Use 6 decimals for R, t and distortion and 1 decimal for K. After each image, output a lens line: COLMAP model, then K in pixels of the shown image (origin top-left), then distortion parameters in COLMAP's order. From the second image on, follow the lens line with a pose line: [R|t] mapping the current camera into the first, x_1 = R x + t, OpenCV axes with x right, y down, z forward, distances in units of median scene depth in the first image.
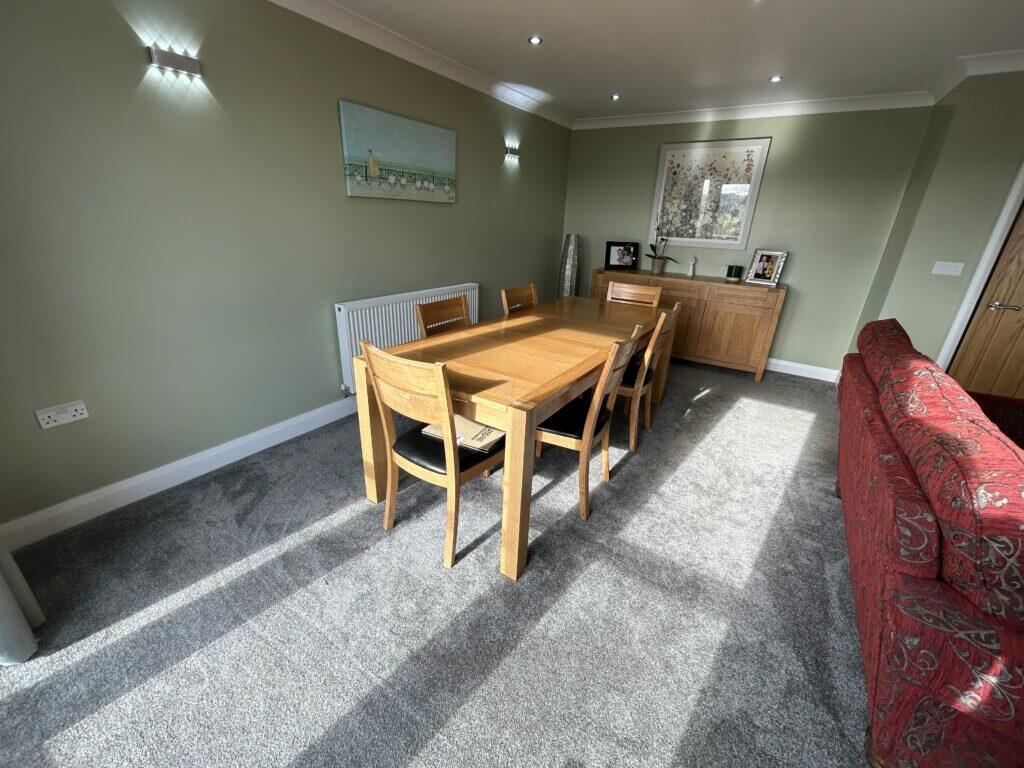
lens RADIAL K [[417.0, 0, 511.4], [0, 417.0, 380.7], [0, 0, 1]] dist [0.002723, -0.000480]
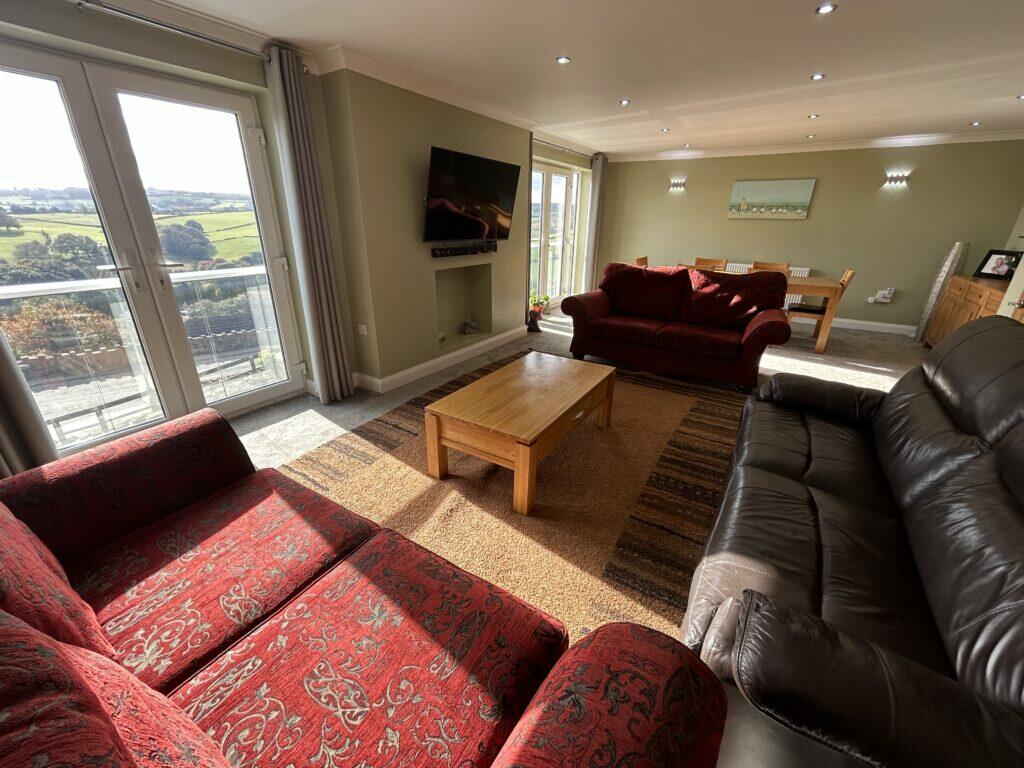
lens RADIAL K [[417.0, 0, 507.7], [0, 417.0, 383.5], [0, 0, 1]] dist [0.002723, -0.000480]
pose [[-0.002836, 0.330257, -0.943887, 1.767726], [-0.381382, 0.872191, 0.306317, 0.110964], [0.924413, 0.360850, 0.123481, -0.108749]]
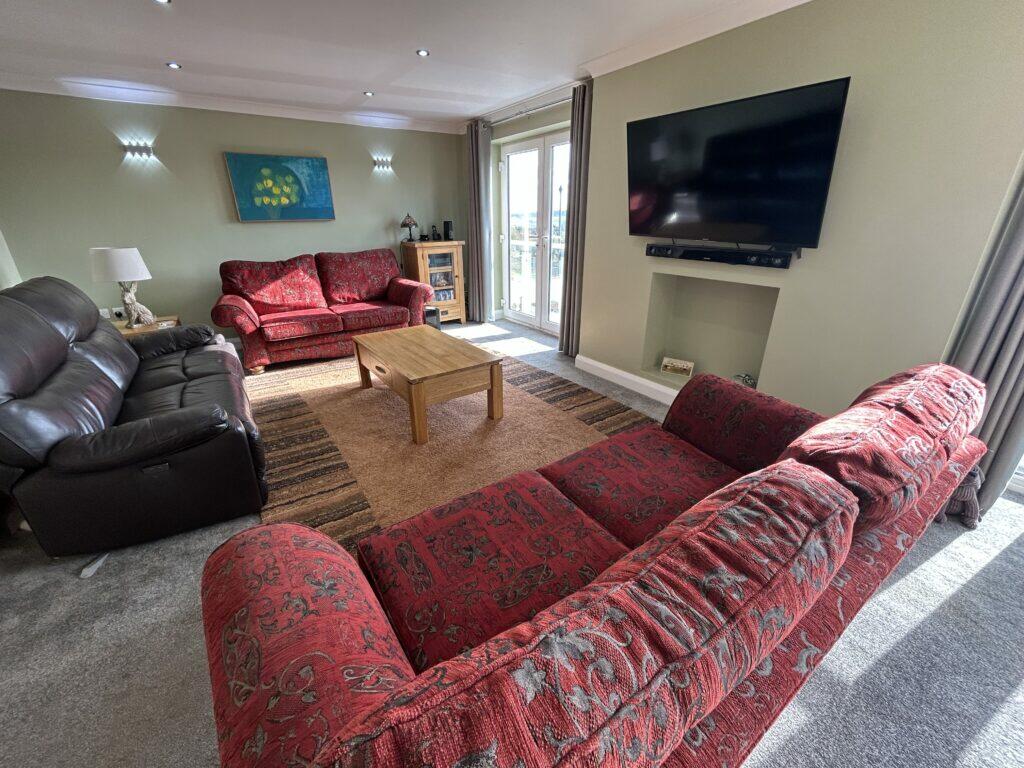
lens RADIAL K [[417.0, 0, 514.4], [0, 417.0, 383.6], [0, 0, 1]] dist [0.002723, -0.000480]
pose [[-0.925487, -0.174188, 0.336351, 0.505975], [0.107176, 0.731276, 0.673609, -0.212370], [-0.363300, 0.659465, -0.658118, 0.626943]]
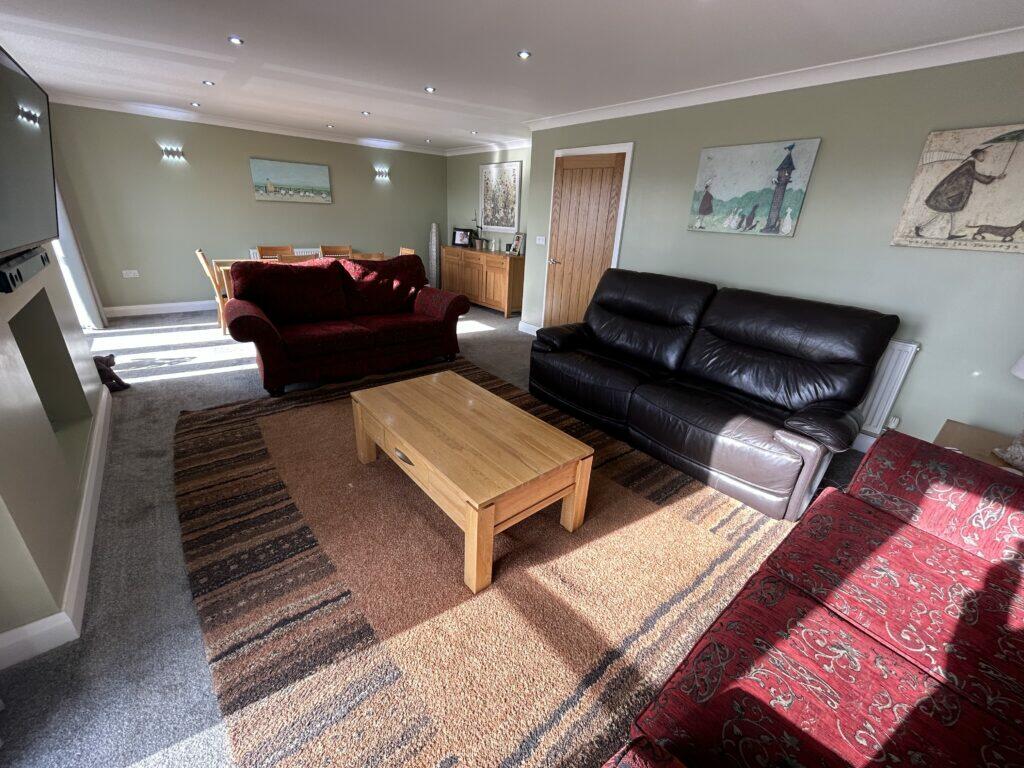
lens RADIAL K [[417.0, 0, 512.5], [0, 417.0, 381.4], [0, 0, 1]] dist [0.002723, -0.000480]
pose [[0.953550, 0.112586, -0.279406, 1.284178], [-0.114641, 0.993366, 0.009030, 0.264213], [0.278569, 0.023421, 0.960131, -0.567726]]
